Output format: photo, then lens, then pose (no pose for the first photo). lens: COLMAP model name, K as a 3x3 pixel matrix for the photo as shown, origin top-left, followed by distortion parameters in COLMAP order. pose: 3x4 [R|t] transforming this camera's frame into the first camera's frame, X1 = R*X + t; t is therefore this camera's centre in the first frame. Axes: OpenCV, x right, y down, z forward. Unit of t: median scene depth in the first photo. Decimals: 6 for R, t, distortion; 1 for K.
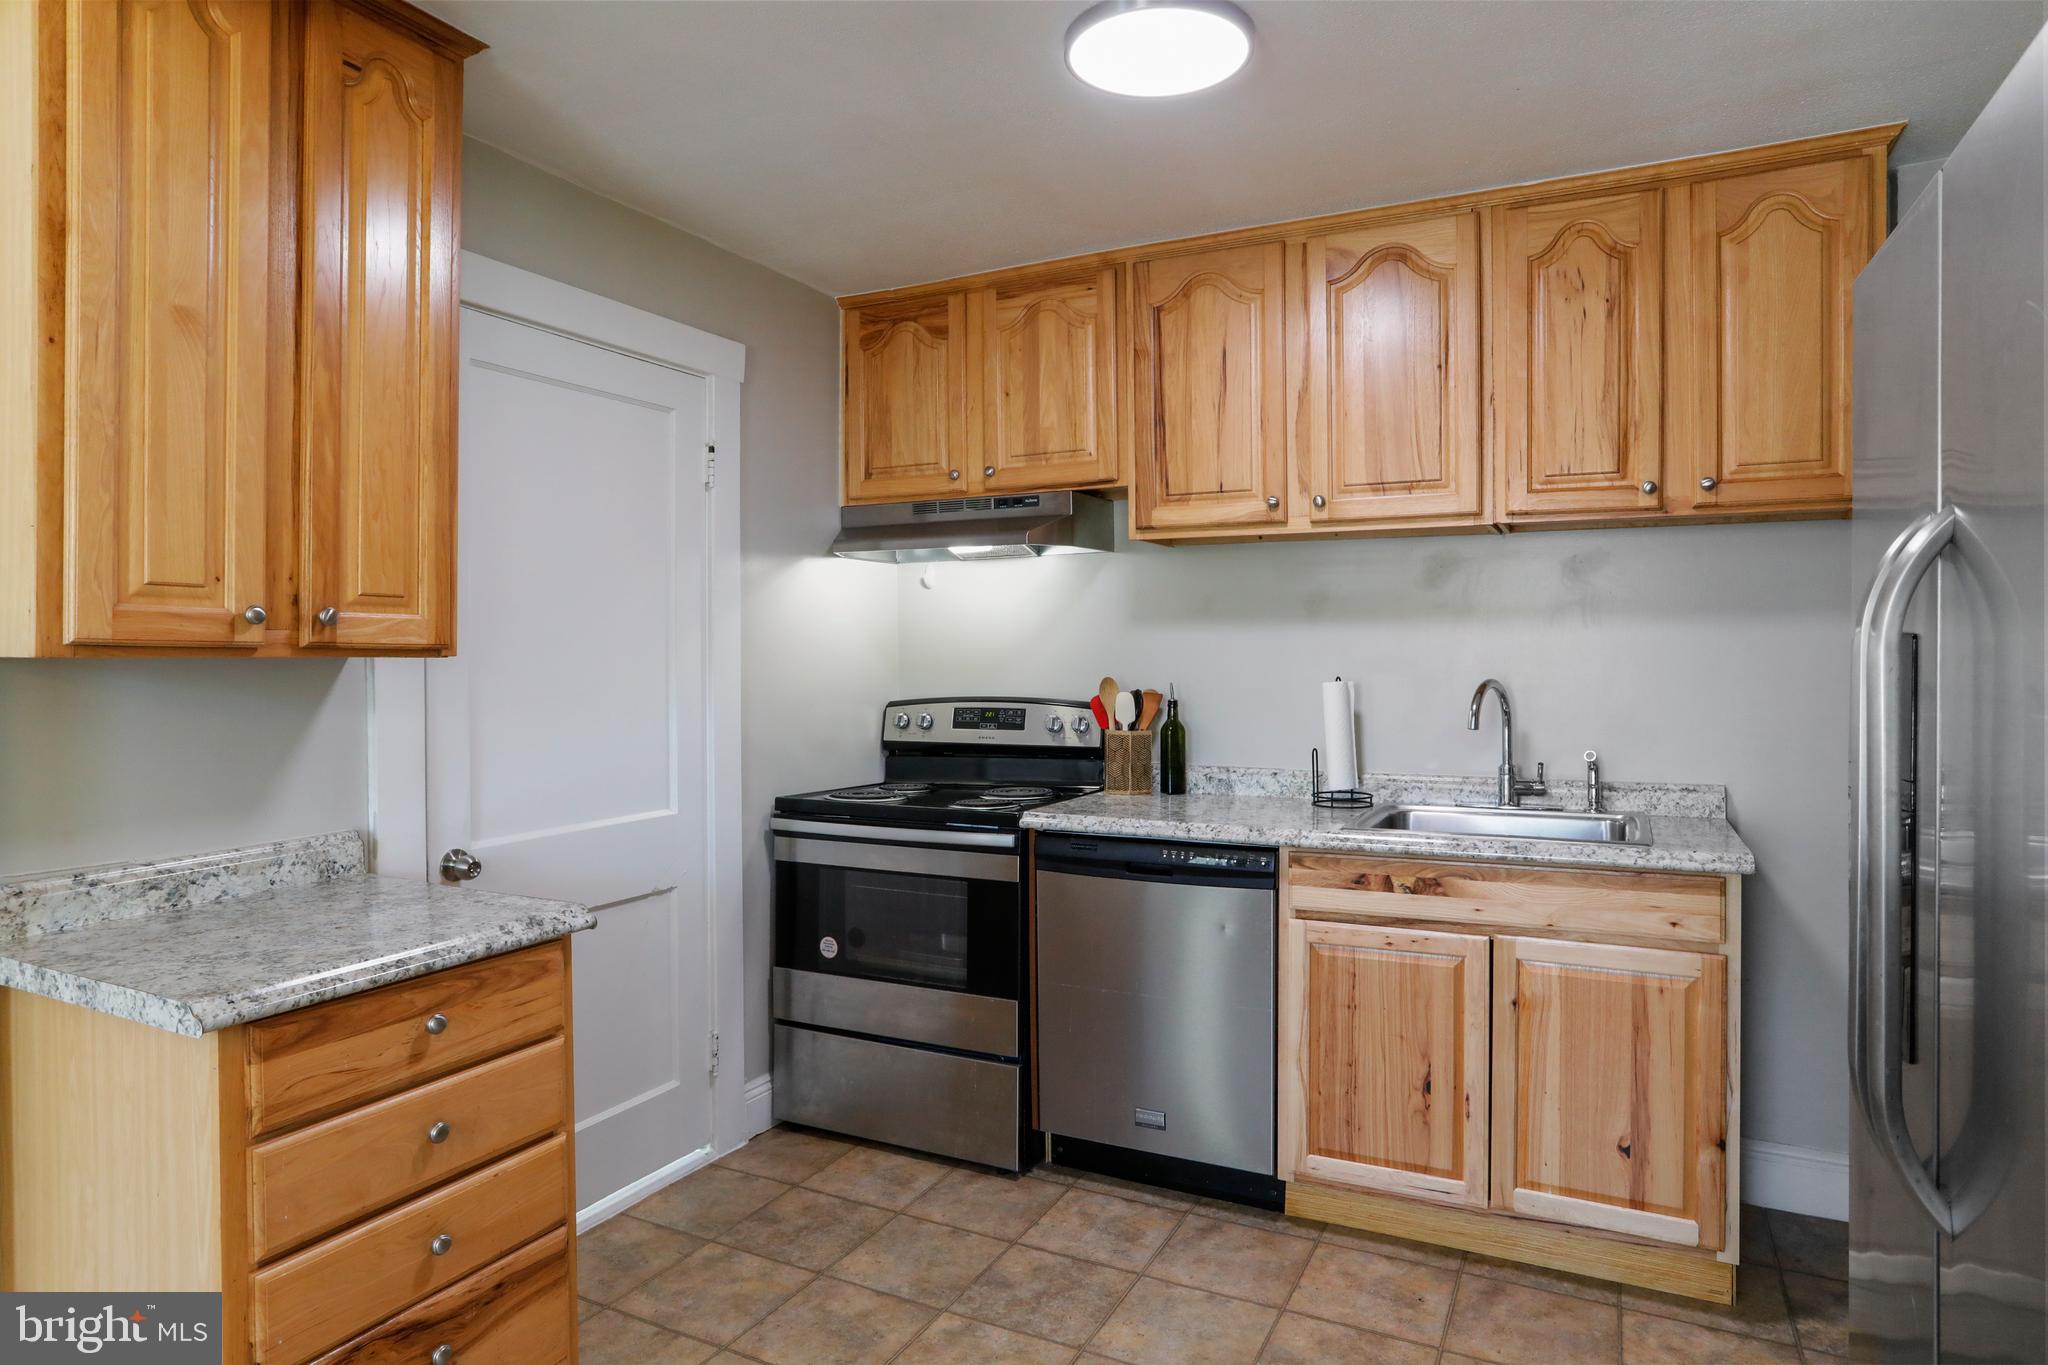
lens RADIAL K [[1199.4, 0, 1016.9], [0, 1199.4, 666.9], [0, 0, 1]] dist [-0.026090, 0.023048]
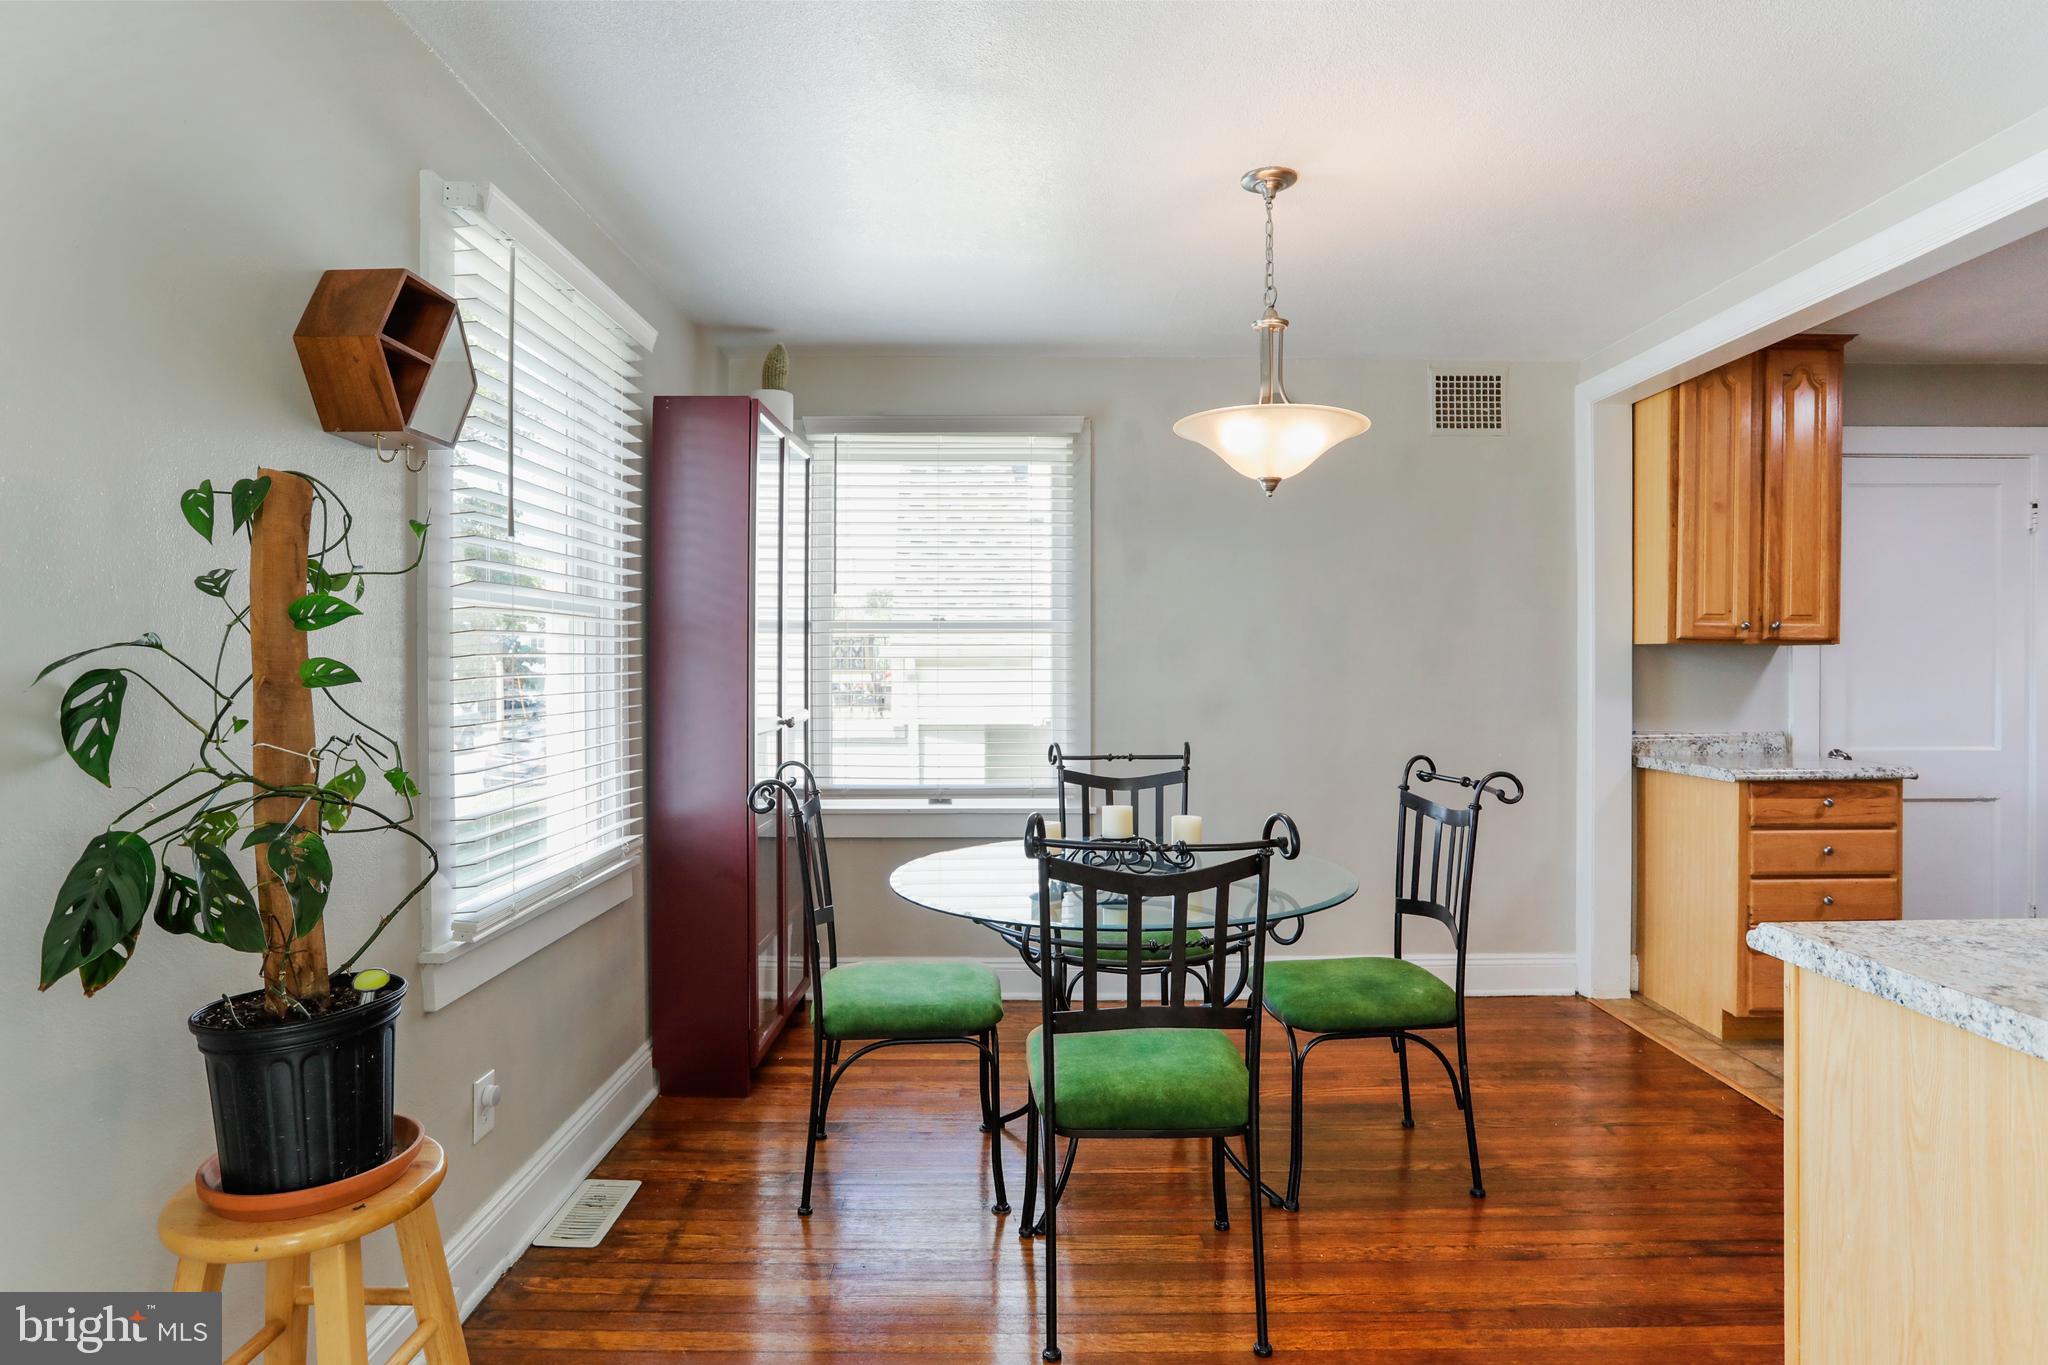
lens RADIAL K [[1094.9, 0, 1018.6], [0, 1094.9, 669.4], [0, 0, 1]] dist [-0.025852, 0.008622]
pose [[0.470583, 0.006839, -0.882329, 0.381651], [-0.011413, 0.999933, 0.001664, 0.036611], [0.882282, 0.009287, 0.470630, -0.843049]]
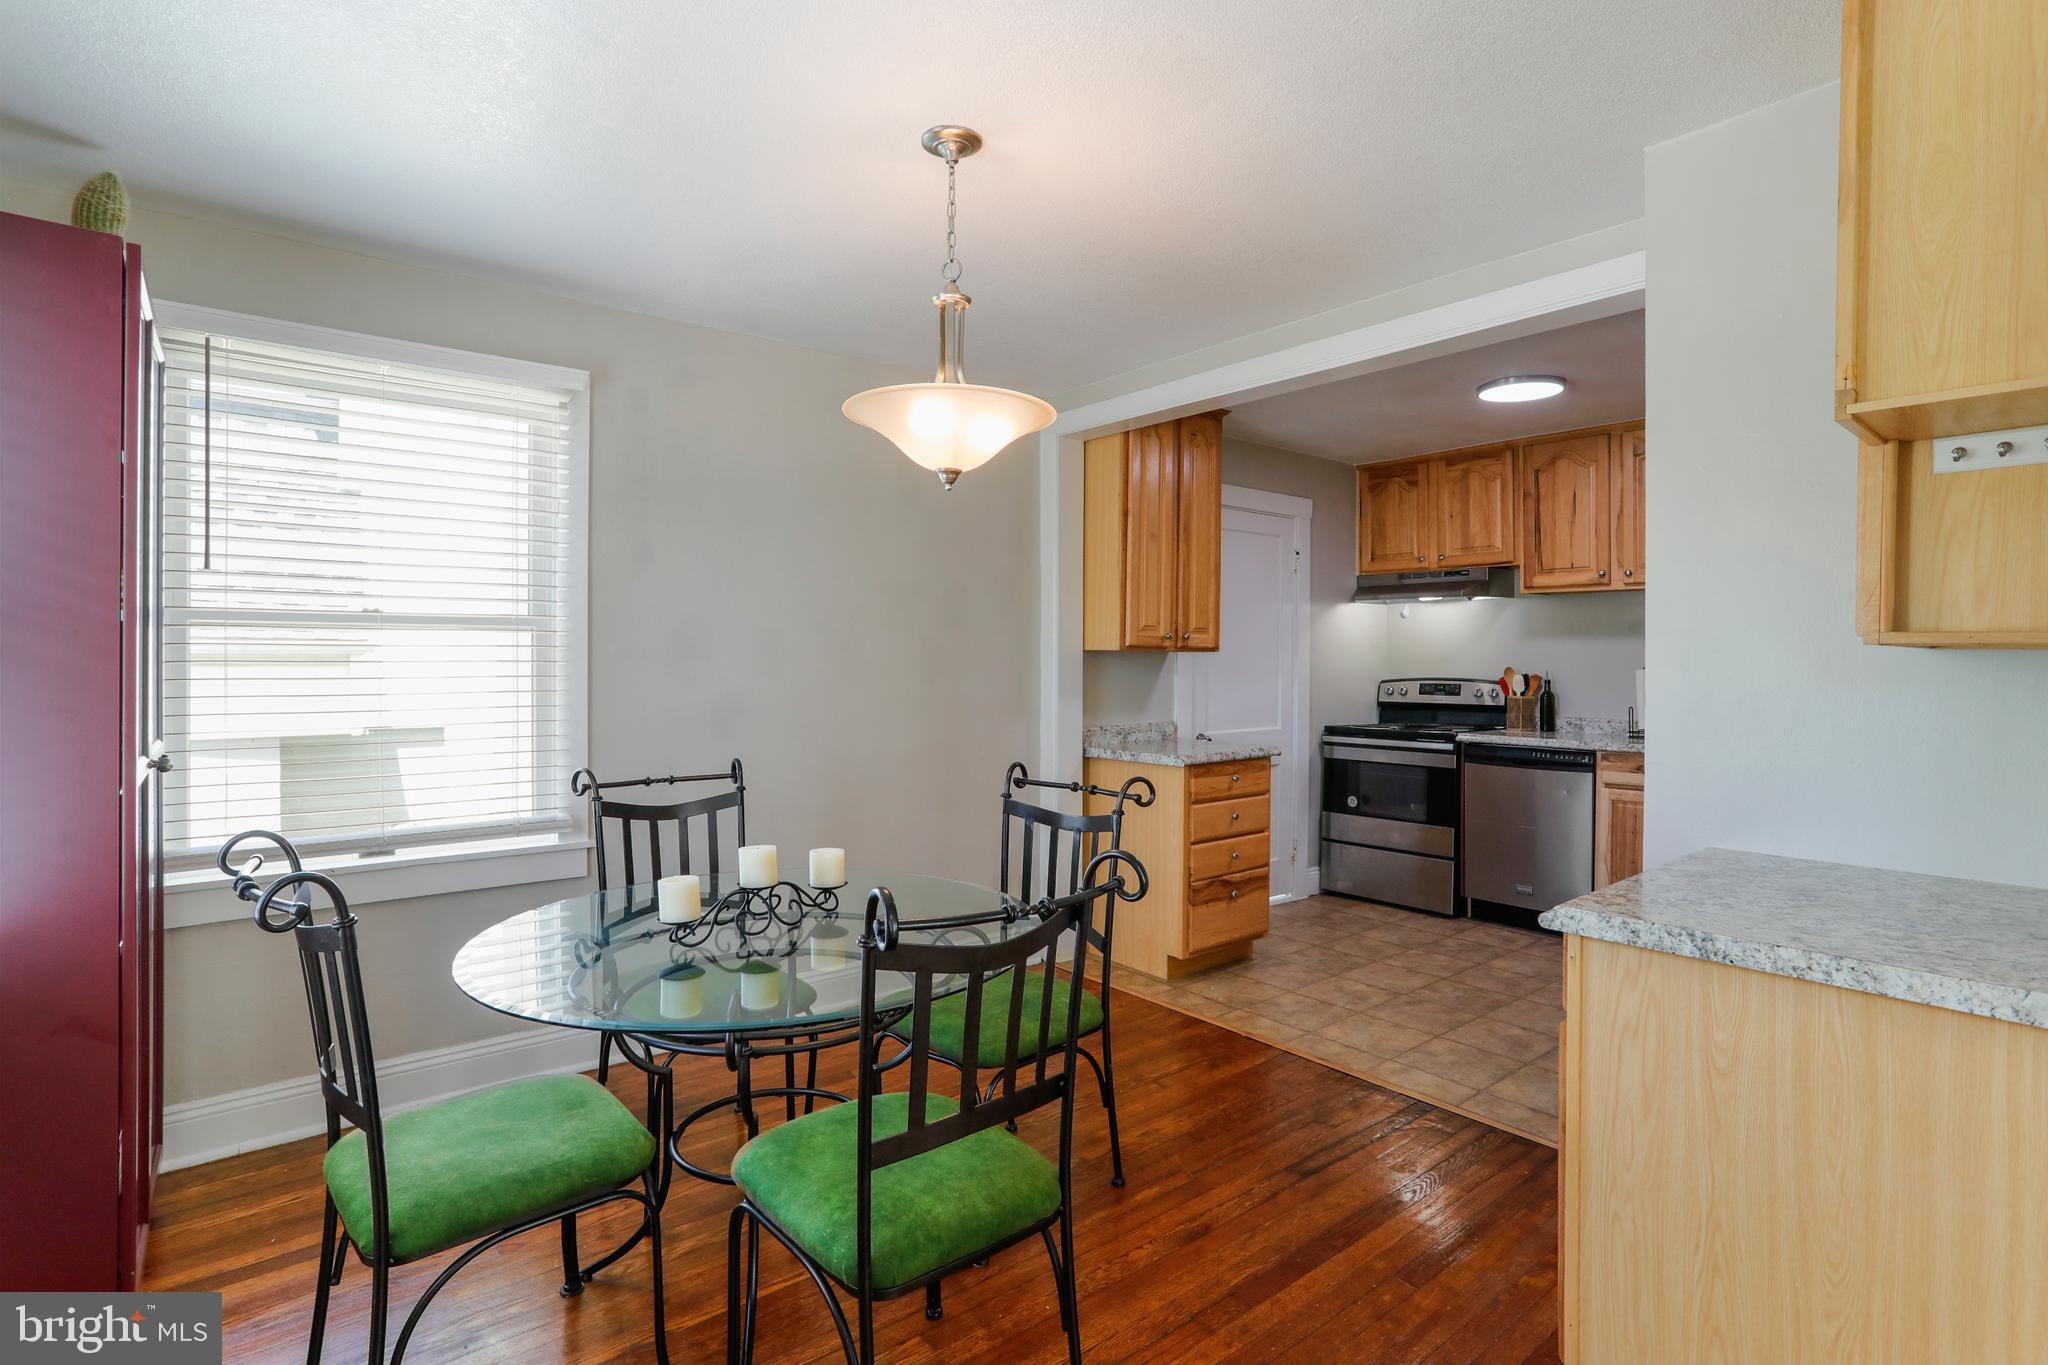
lens RADIAL K [[1022.6, 0, 1033.6], [0, 1022.6, 669.0], [0, 0, 1]] dist [-0.033885, 0.010850]
pose [[0.920892, 0.009322, -0.389707, 0.015086], [-0.010300, 0.999947, -0.000420, 0.025842], [0.389683, 0.004401, 0.920939, -0.920587]]
